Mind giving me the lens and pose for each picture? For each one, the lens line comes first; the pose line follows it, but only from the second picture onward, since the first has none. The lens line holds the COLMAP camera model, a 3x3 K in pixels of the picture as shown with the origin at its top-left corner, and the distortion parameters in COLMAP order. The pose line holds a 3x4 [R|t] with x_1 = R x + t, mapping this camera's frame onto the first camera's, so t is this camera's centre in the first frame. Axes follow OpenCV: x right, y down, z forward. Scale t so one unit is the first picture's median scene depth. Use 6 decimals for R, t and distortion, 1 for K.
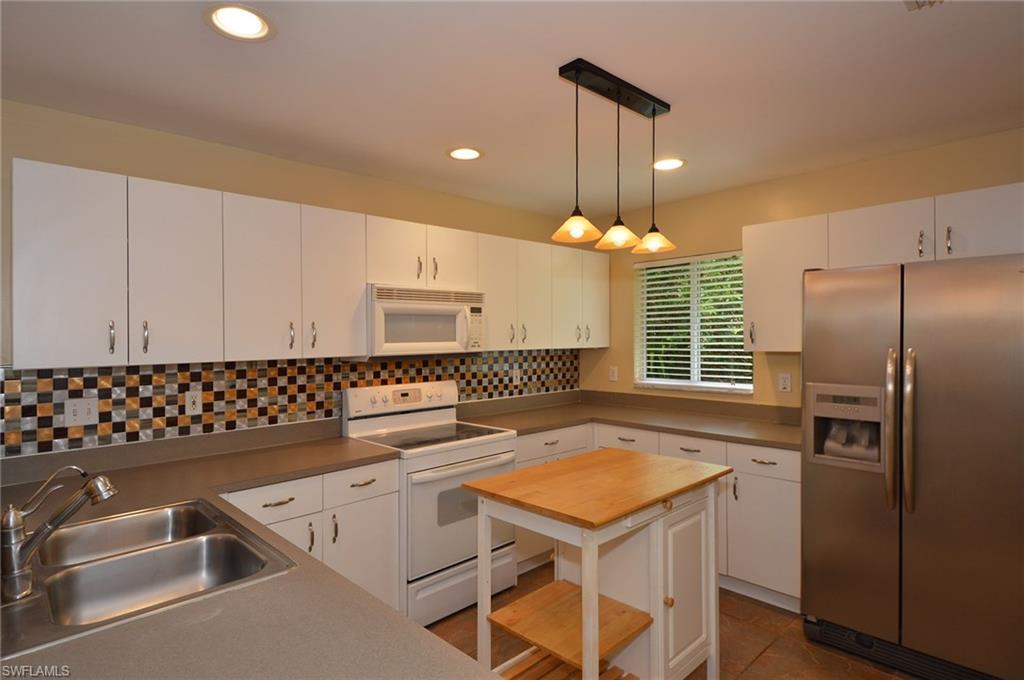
lens RADIAL K [[546.7, 0, 513.0], [0, 546.7, 334.1], [0, 0, 1]] dist [0.035971, 0.000268]
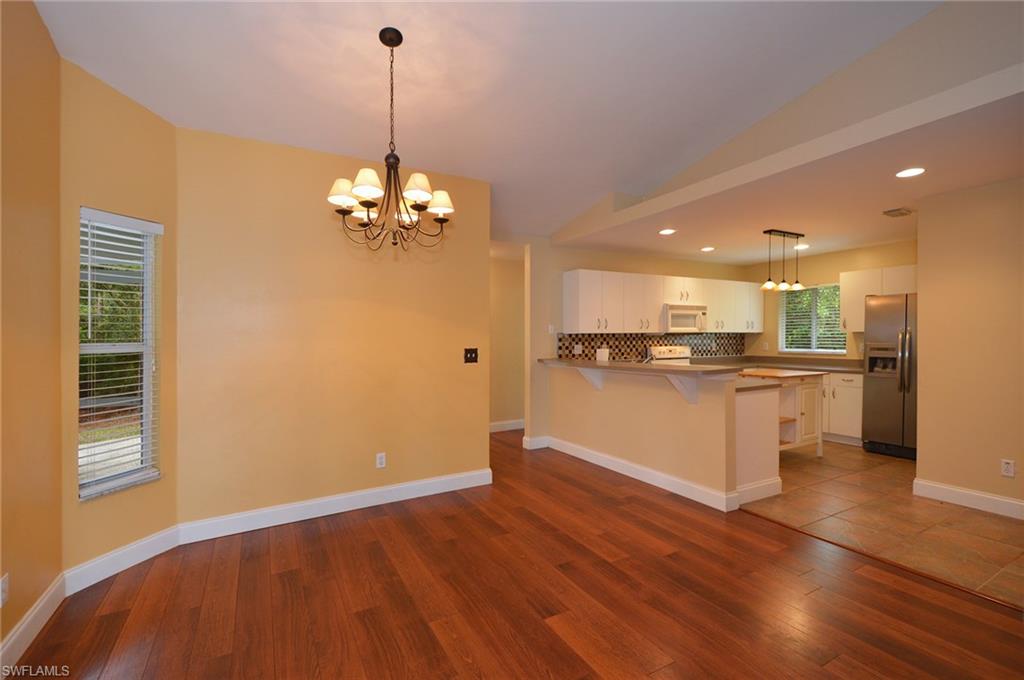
lens RADIAL K [[464.3, 0, 510.5], [0, 464.3, 338.2], [0, 0, 1]] dist [-0.002888, -0.000963]
pose [[0.966713, 0.006491, -0.255781, -0.349001], [-0.003714, 0.999929, 0.011339, 0.038040], [0.255836, -0.010011, 0.966668, -1.047794]]
